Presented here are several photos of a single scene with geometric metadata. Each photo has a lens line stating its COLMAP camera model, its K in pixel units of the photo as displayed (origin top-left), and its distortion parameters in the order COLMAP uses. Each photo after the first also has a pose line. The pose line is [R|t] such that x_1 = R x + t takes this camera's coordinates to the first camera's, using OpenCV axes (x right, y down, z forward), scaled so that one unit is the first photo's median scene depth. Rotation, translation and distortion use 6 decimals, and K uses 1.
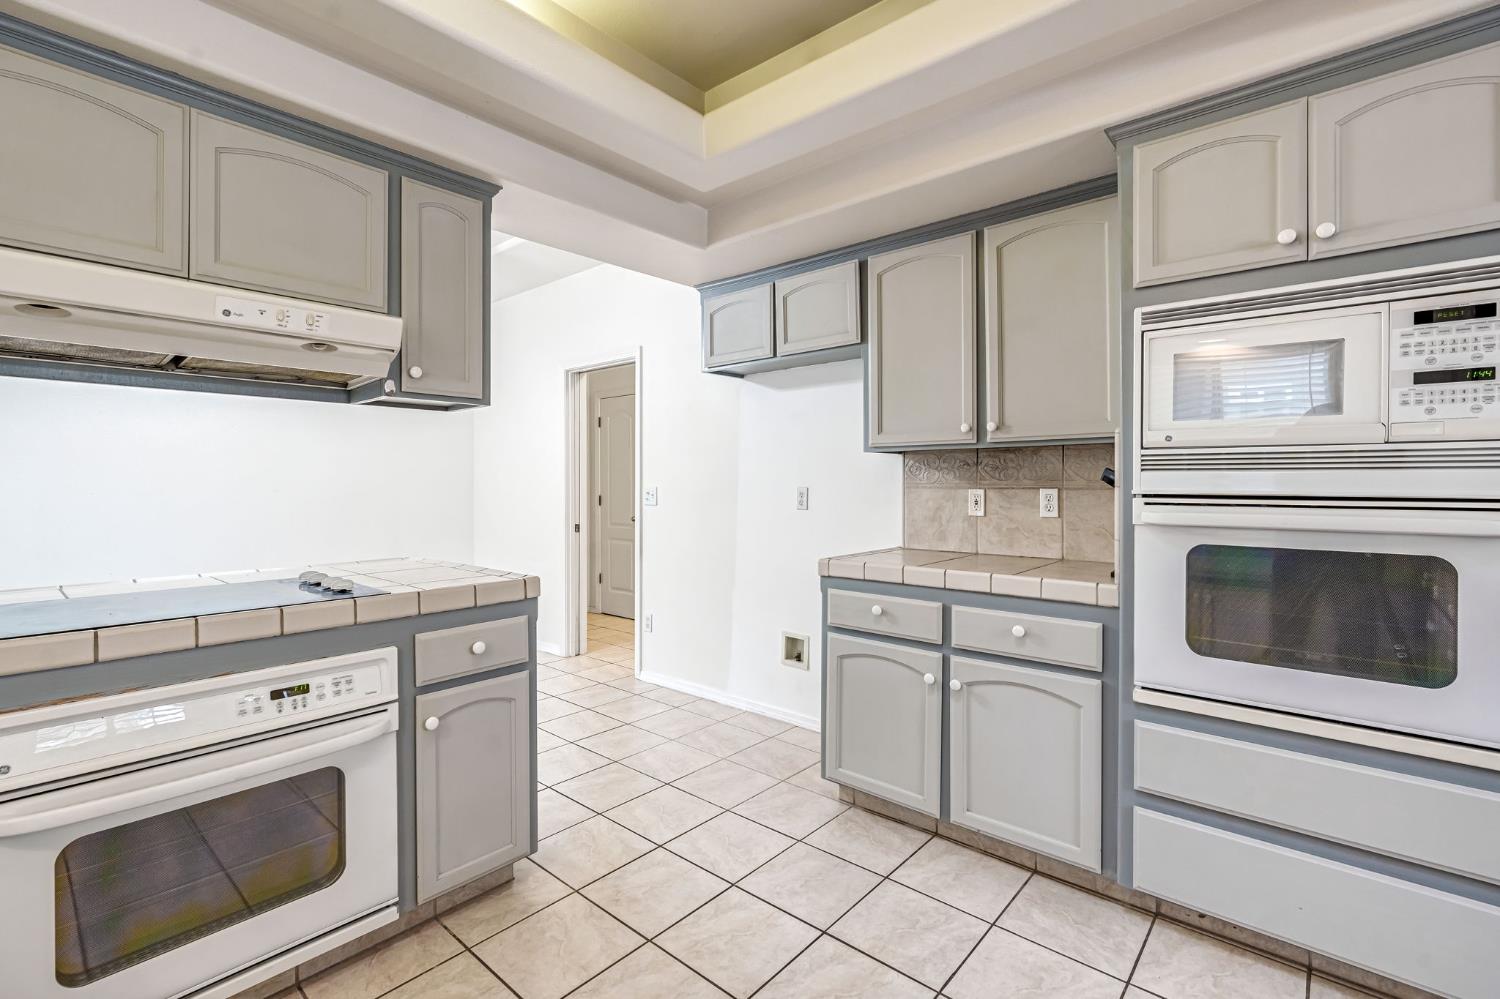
lens RADIAL K [[677.6, 0, 749.8], [0, 677.6, 485.9], [0, 0, 1]] dist [-0.003909, 0.000154]
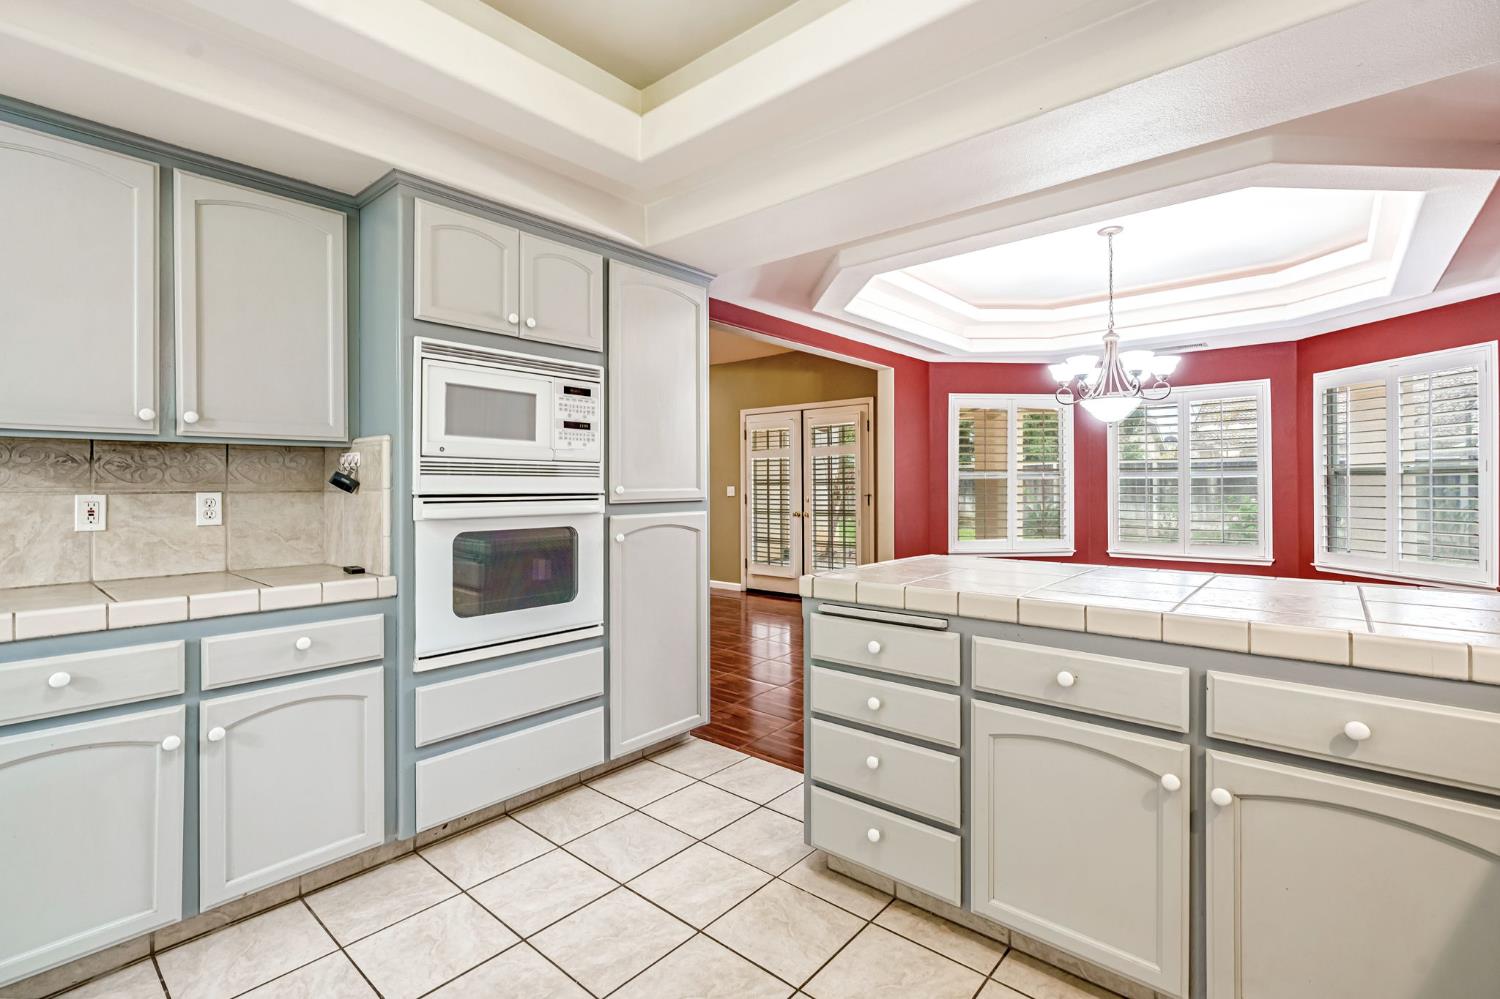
lens RADIAL K [[677.6, 0, 749.8], [0, 677.6, 485.9], [0, 0, 1]] dist [-0.003909, 0.000154]
pose [[-0.004680, -0.000378, 0.999989, -0.578198], [0.007986, 0.999968, 0.000416, 0.001026], [-0.999957, 0.007988, -0.004677, 0.410894]]
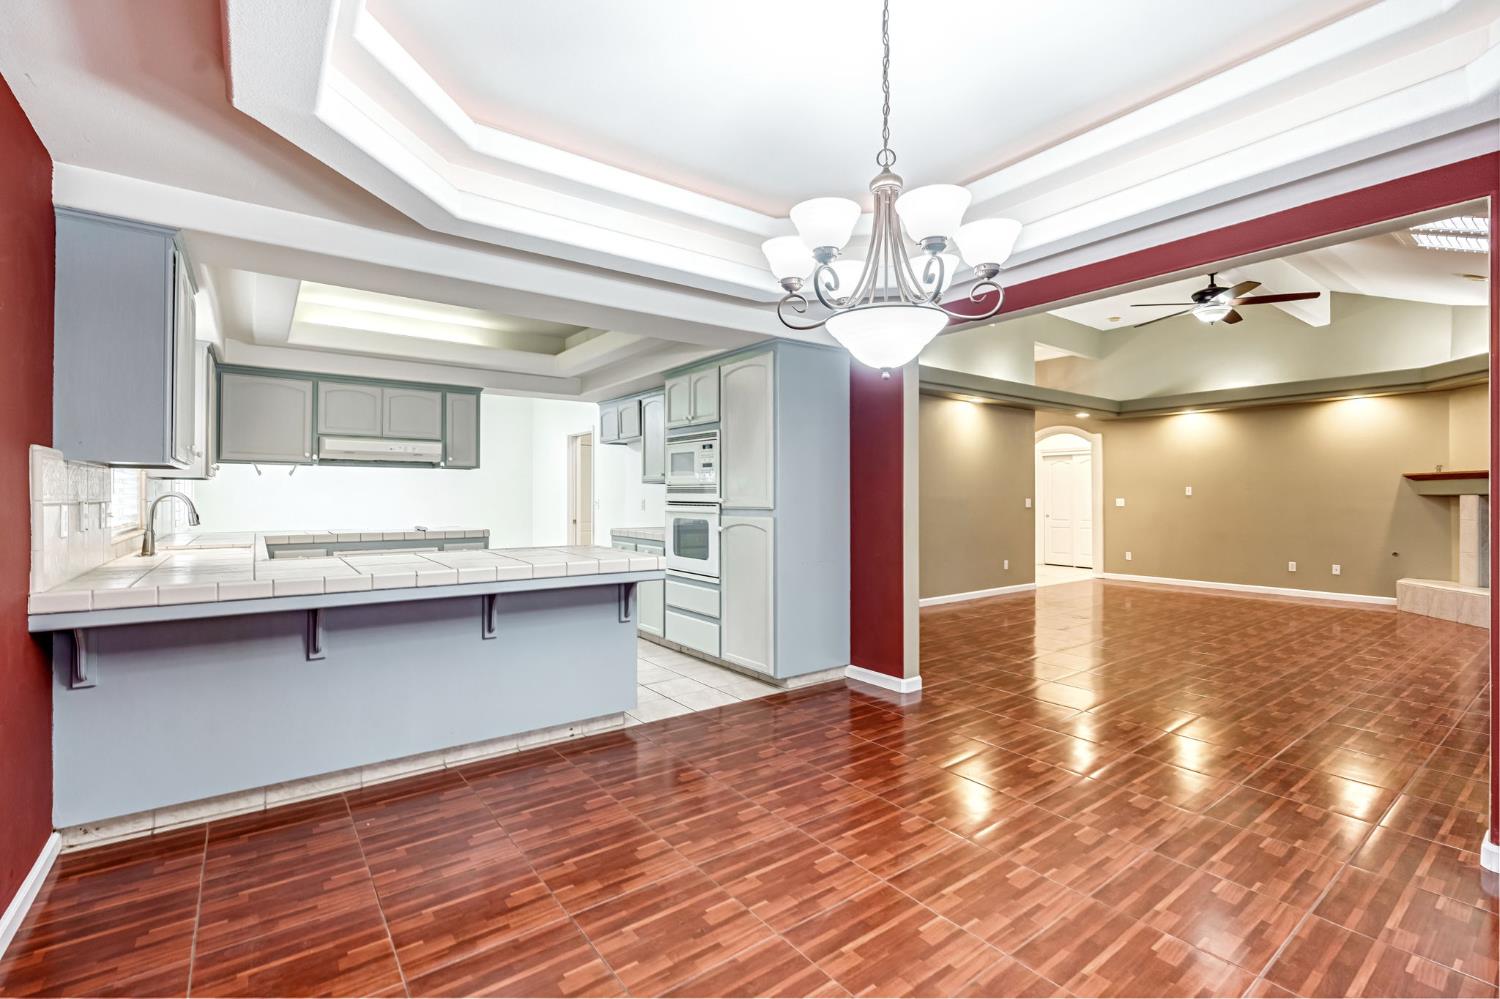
lens RADIAL K [[668.0, 0, 752.0], [0, 668.0, 496.3], [0, 0, 1]] dist [-0.006813, -0.000011]
pose [[0.977883, 0.000794, -0.209151, 1.455893], [-0.001792, 0.999988, -0.004586, 0.003856], [0.209145, 0.004859, 0.977873, -1.626395]]
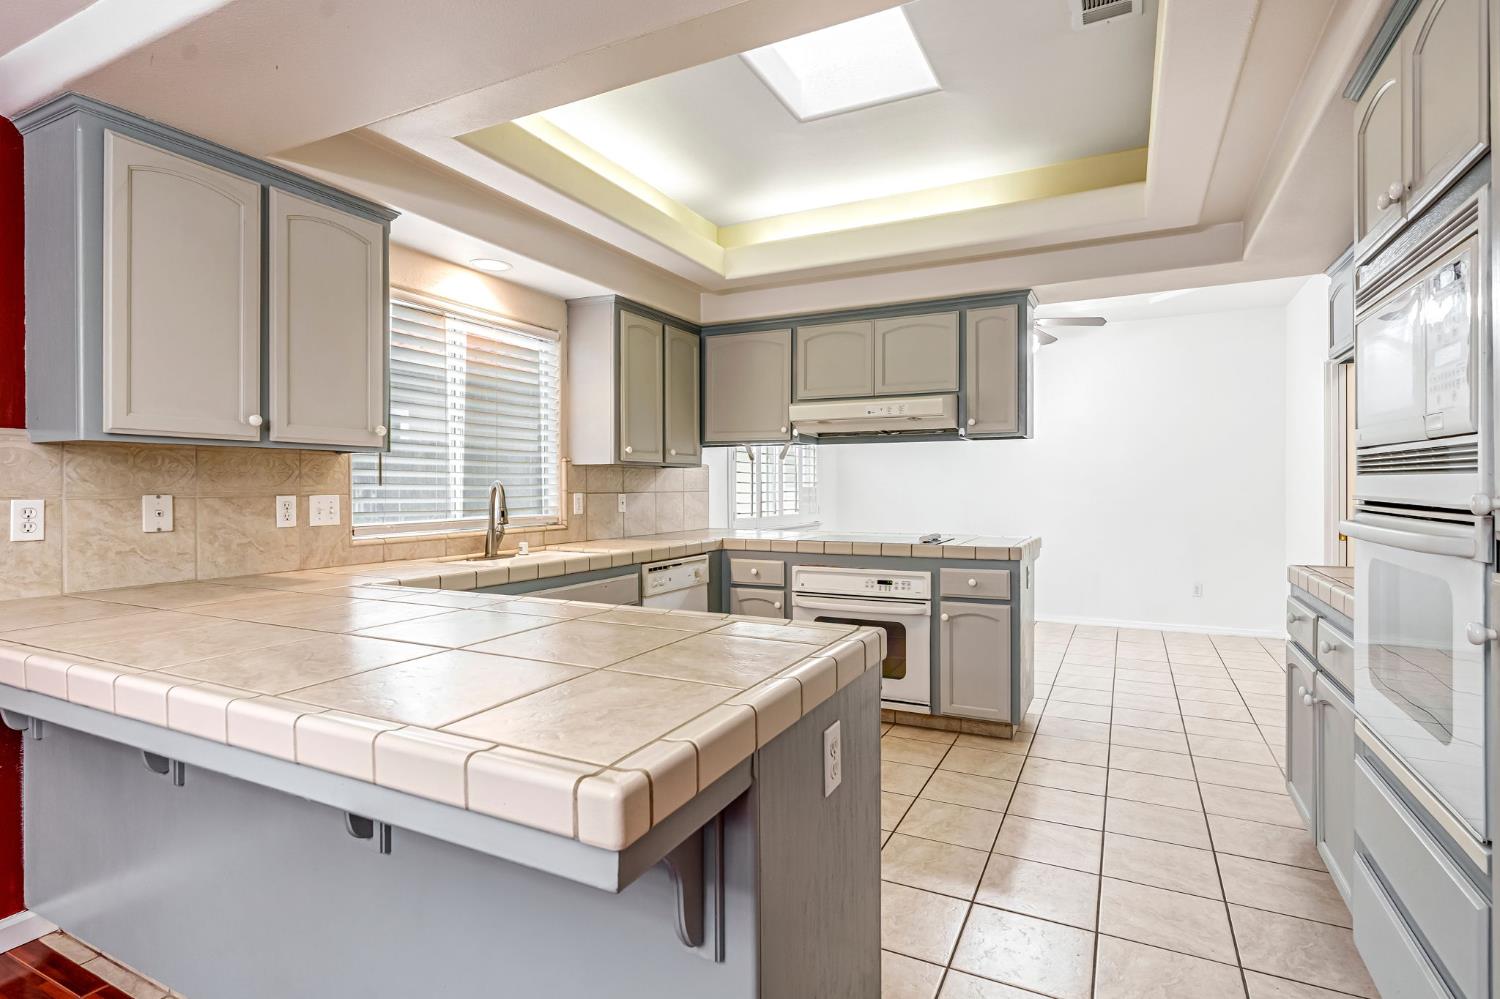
lens RADIAL K [[748.3, 0, 751.4], [0, 748.3, 491.4], [0, 0, 1]] dist [0.000431, -0.000126]
pose [[0.248167, 0.007790, -0.968686, 1.272183], [-0.001374, 0.999969, 0.007690, -0.005728], [0.968716, -0.000577, 0.248170, -0.013339]]
